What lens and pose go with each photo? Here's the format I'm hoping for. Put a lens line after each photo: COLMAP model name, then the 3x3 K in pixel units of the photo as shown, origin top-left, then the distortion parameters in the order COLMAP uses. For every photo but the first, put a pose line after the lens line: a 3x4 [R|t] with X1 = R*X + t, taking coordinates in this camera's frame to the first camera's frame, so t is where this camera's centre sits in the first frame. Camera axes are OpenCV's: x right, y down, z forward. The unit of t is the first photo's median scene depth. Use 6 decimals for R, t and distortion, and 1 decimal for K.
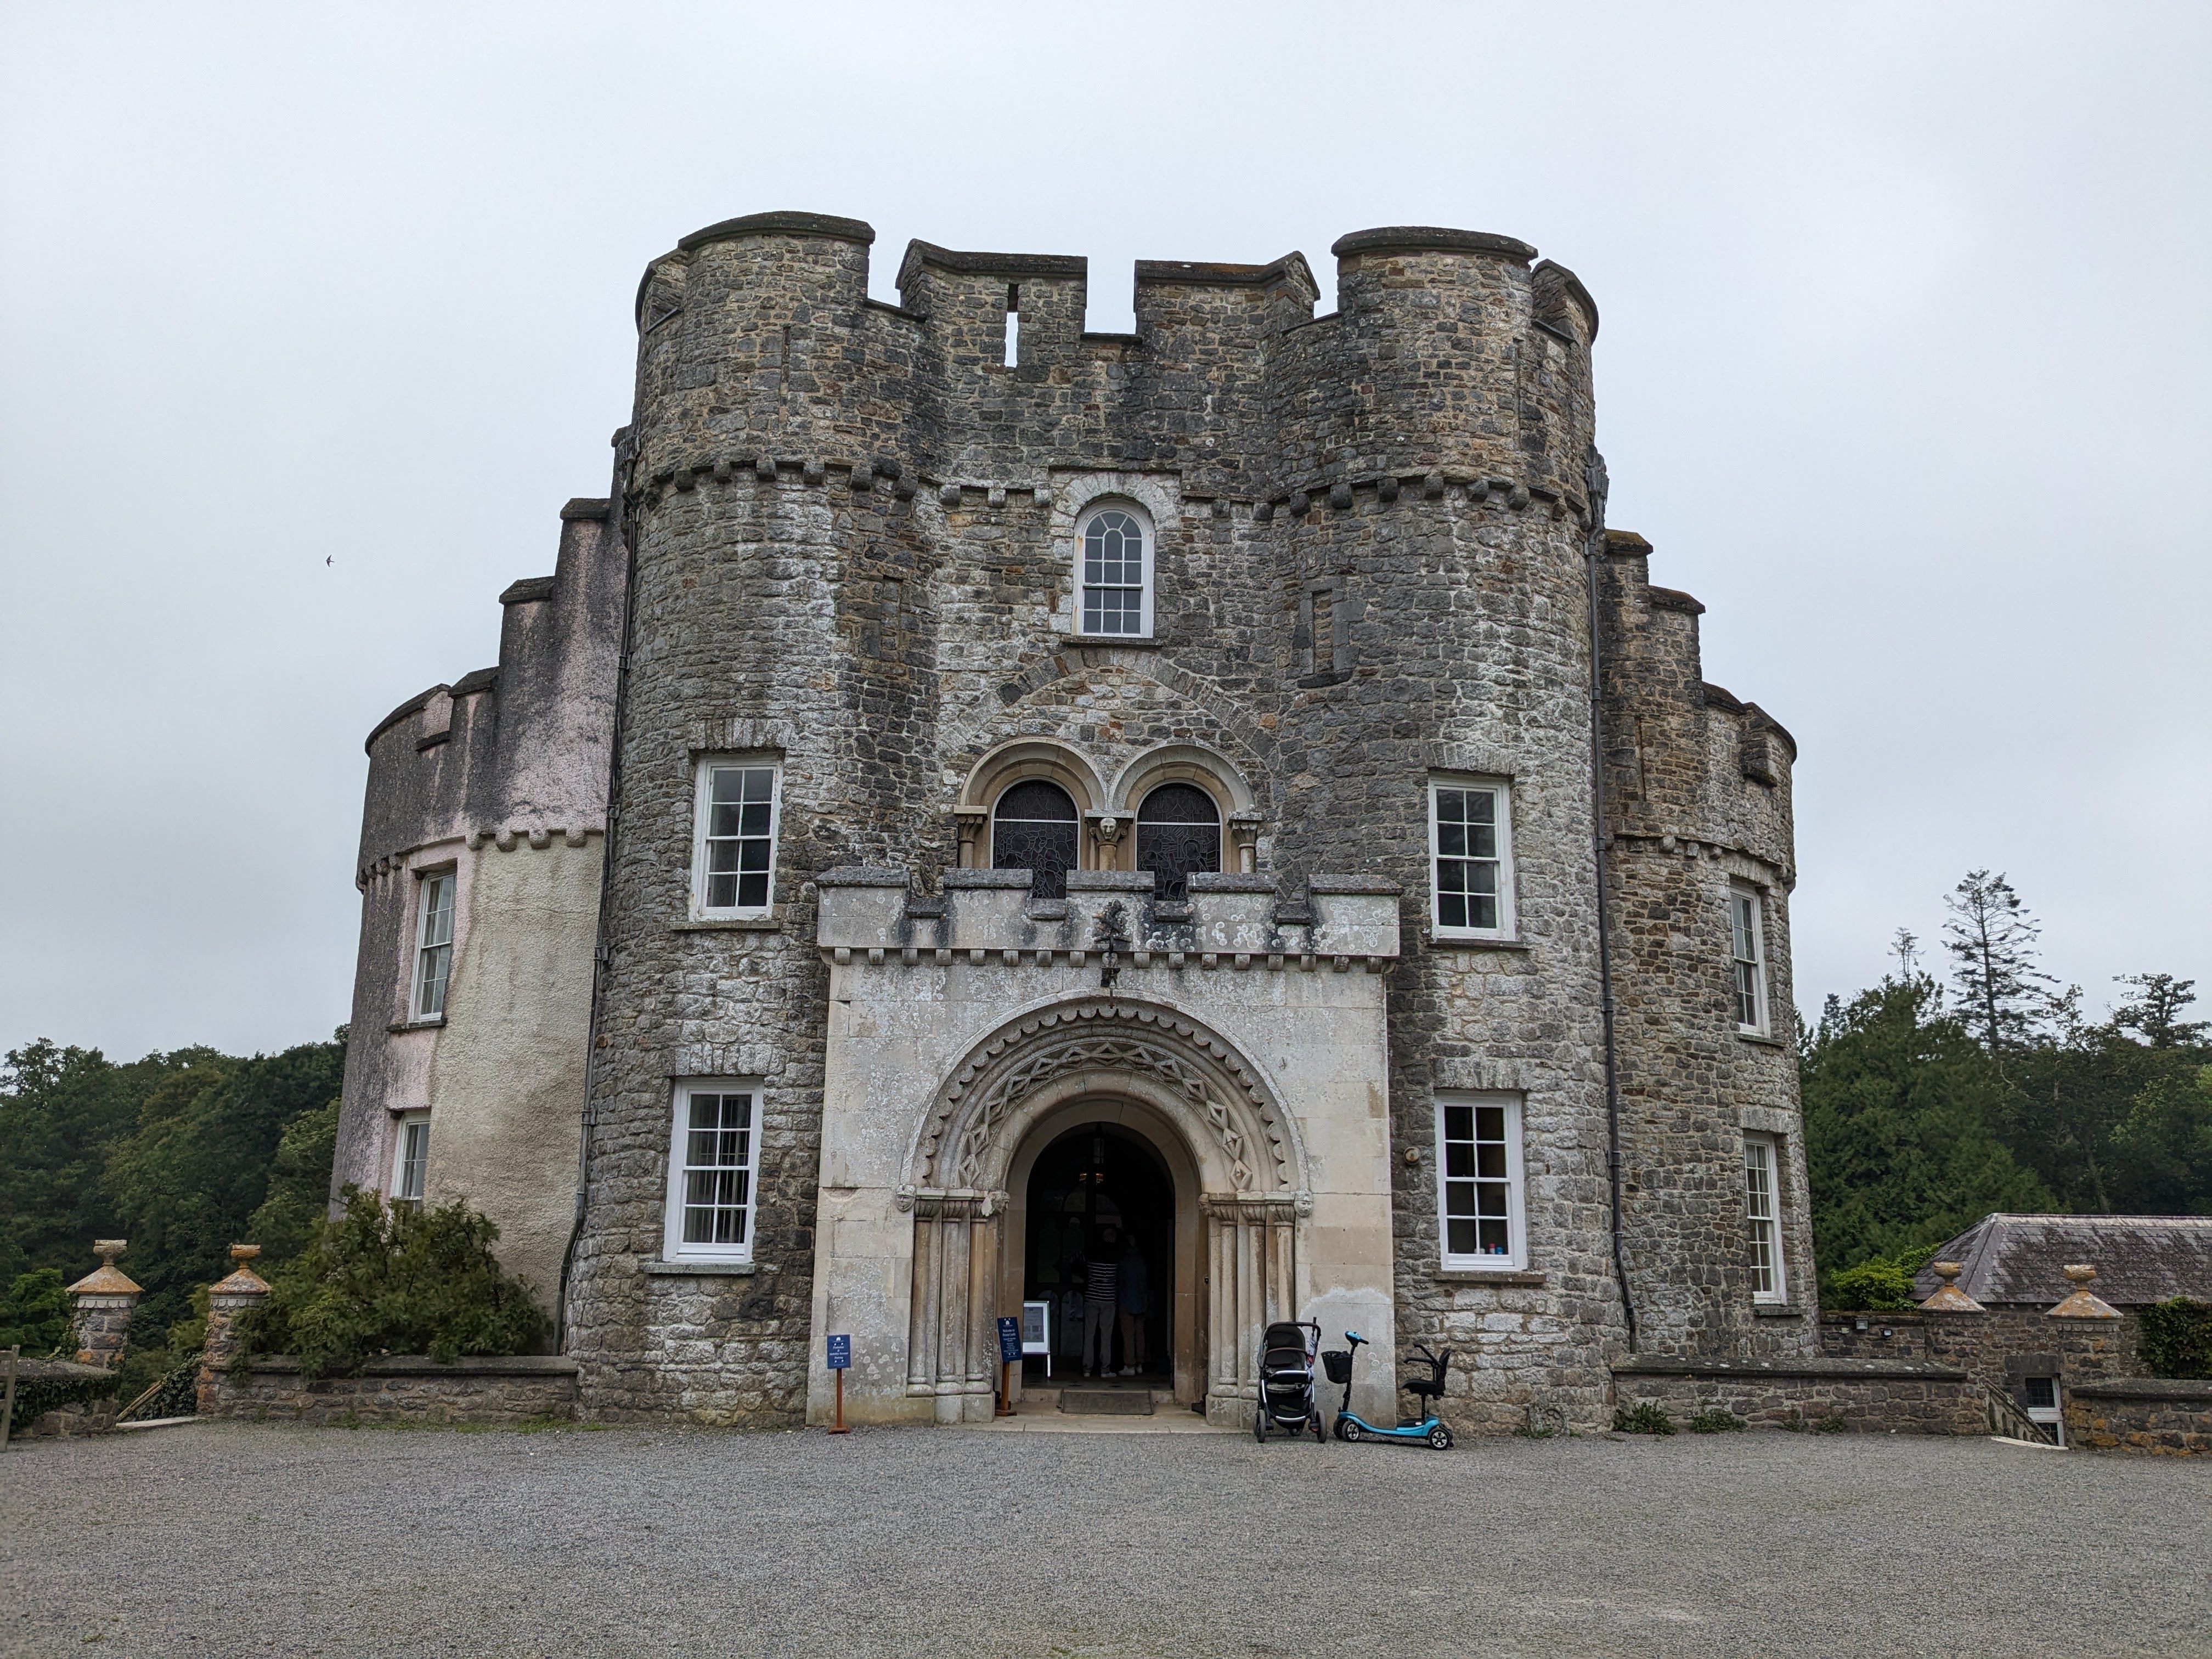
lens RADIAL K [[1755.6, 0, 1101.3], [0, 1755.6, 818.4], [0, 0, 1]] dist [0.089032, -0.157179]
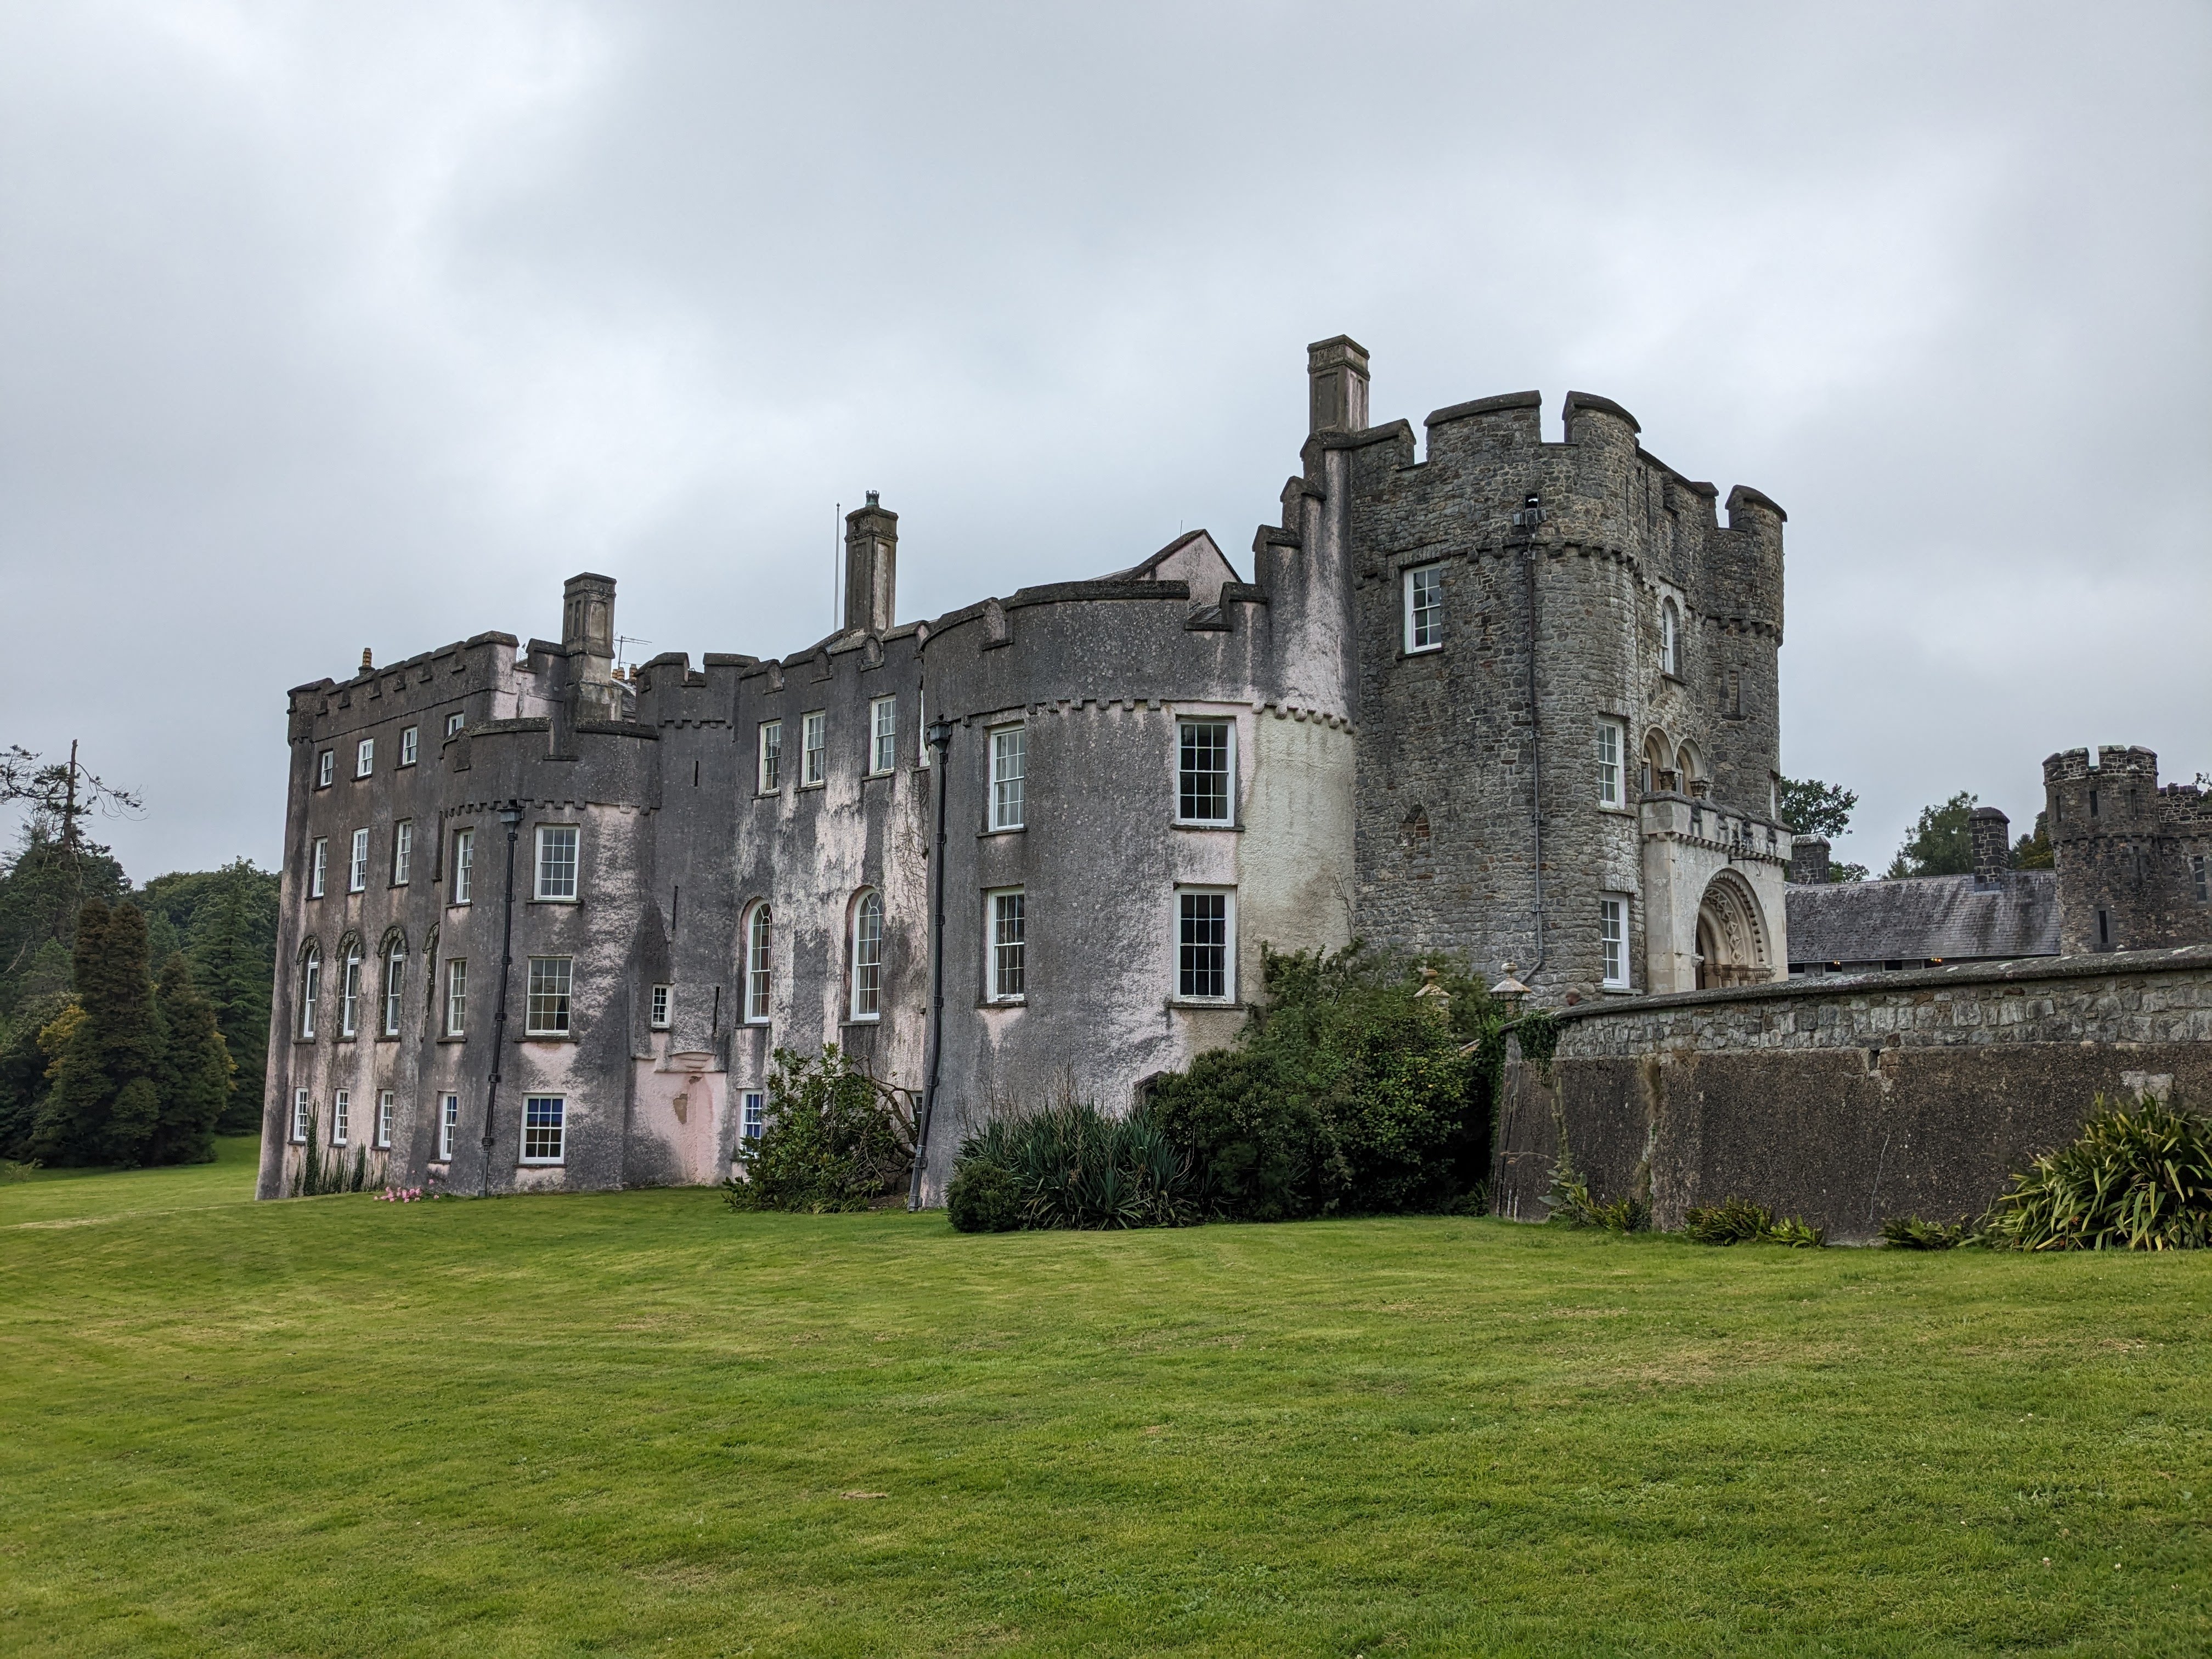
lens RADIAL K [[1755.6, 0, 1101.3], [0, 1755.6, 818.4], [0, 0, 1]] dist [0.089032, -0.157179]
pose [[0.687393, 0.099303, 0.719464, -1.799357], [-0.174293, 0.984216, 0.030678, 0.098560], [-0.705062, -0.146485, 0.693851, 0.087318]]
